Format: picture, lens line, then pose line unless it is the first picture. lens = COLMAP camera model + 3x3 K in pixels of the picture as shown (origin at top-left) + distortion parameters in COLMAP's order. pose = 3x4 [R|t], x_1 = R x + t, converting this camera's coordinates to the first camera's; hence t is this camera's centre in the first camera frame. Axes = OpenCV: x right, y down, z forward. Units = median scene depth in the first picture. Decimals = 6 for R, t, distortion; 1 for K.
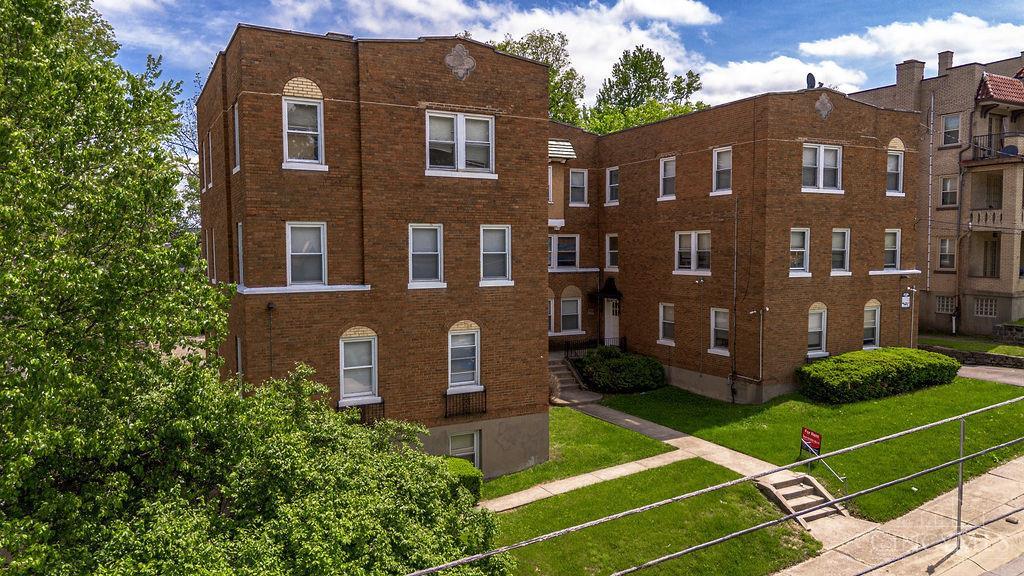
lens RADIAL K [[717.5, 0, 512.0], [0, 717.5, 288.0], [0, 0, 1]] dist [0.083825, -0.077769]
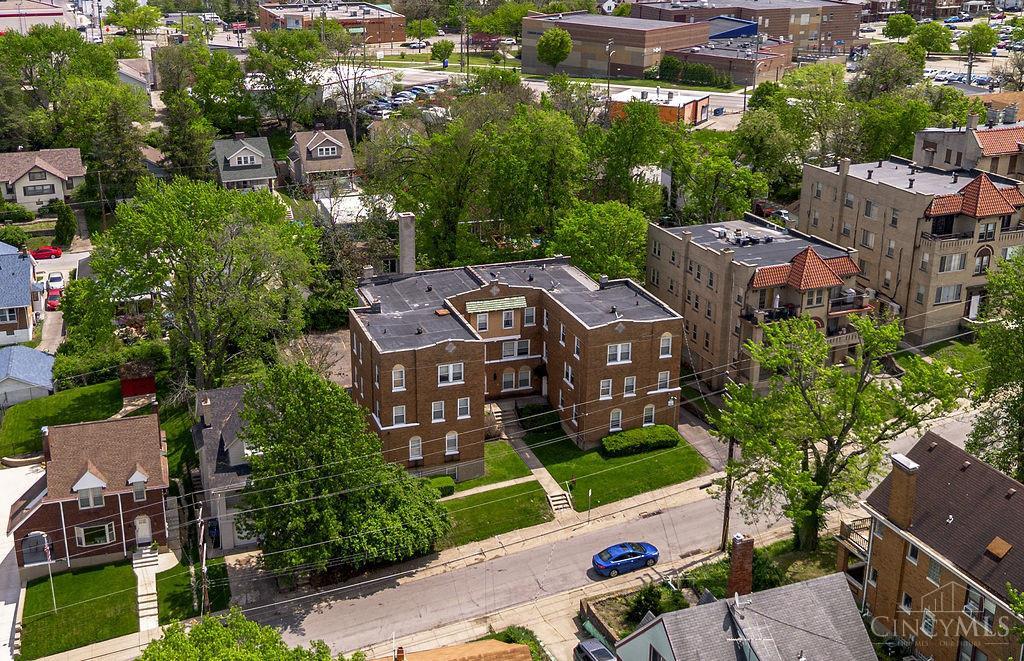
lens RADIAL K [[1156.3, 0, 437.6], [0, 1156.3, 286.9], [0, 0, 1]] dist [0.085800, -0.061175]
pose [[0.981354, 0.058920, -0.182957, 0.677748], [-0.006428, 0.961386, 0.275128, -1.749662], [0.192103, -0.268822, 0.943839, -3.153555]]
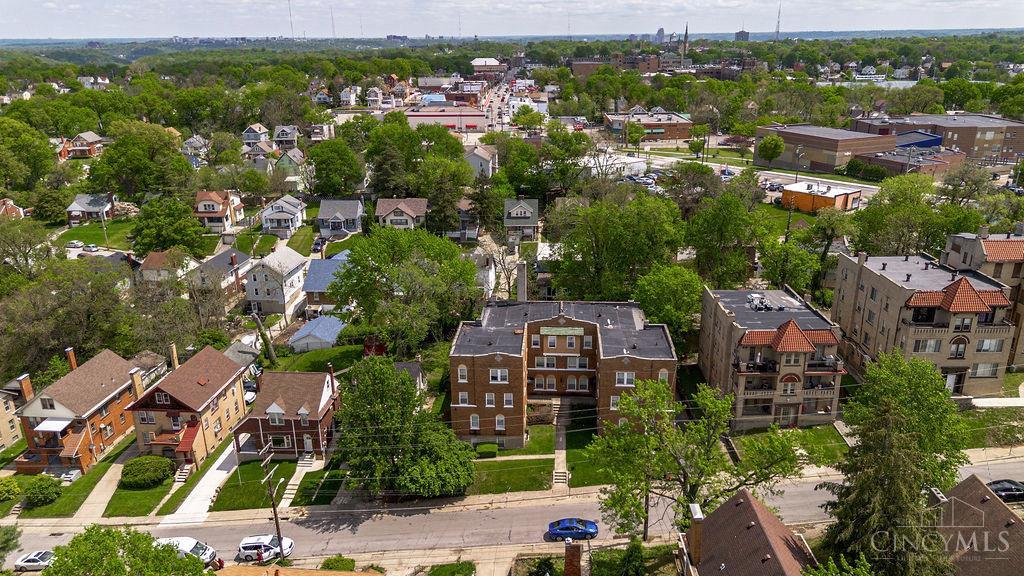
lens RADIAL K [[717.5, 0, 512.0], [0, 717.5, 288.0], [0, 0, 1]] dist [0.083825, -0.077769]
pose [[0.853641, 0.164891, -0.494073, 1.916965], [-0.020754, 0.958583, 0.284057, -1.828362], [0.520448, -0.232229, 0.821708, -2.198100]]
